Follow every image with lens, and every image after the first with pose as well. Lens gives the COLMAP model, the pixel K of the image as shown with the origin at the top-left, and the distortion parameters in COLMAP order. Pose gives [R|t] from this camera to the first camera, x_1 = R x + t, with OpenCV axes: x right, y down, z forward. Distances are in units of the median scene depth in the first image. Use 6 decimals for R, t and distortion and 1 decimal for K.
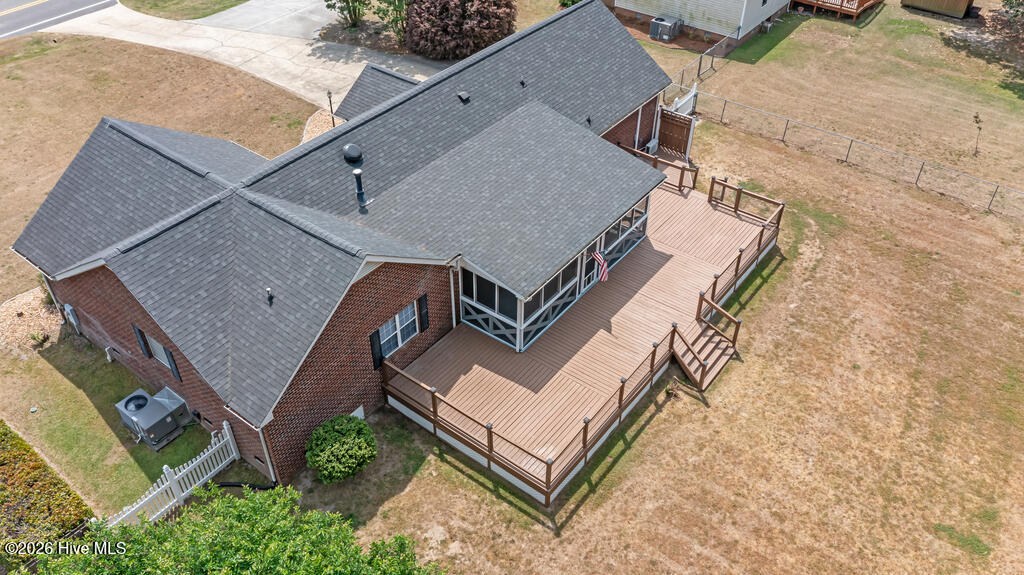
lens RADIAL K [[804.3, 0, 512.0], [0, 804.3, 287.5], [0, 0, 1]] dist [-0.009075, -0.011739]
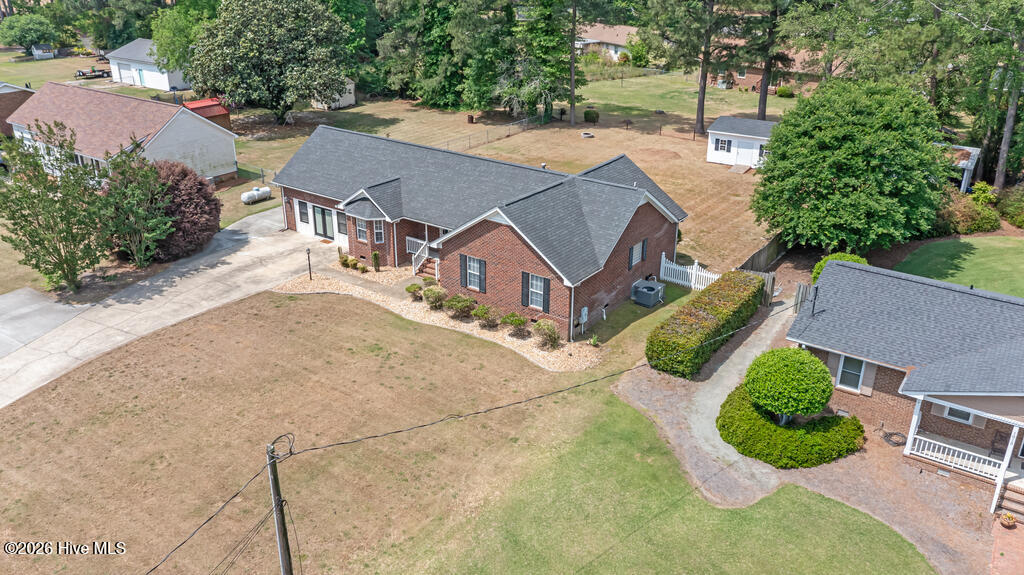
lens RADIAL K [[804.3, 0, 512.0], [0, 804.3, 287.5], [0, 0, 1]] dist [-0.009075, -0.011739]
pose [[-0.024210, -0.407817, 0.912743, -1.305477], [0.636544, 0.697721, 0.328628, -0.393990], [-0.770860, 0.588957, 0.242702, 0.513247]]
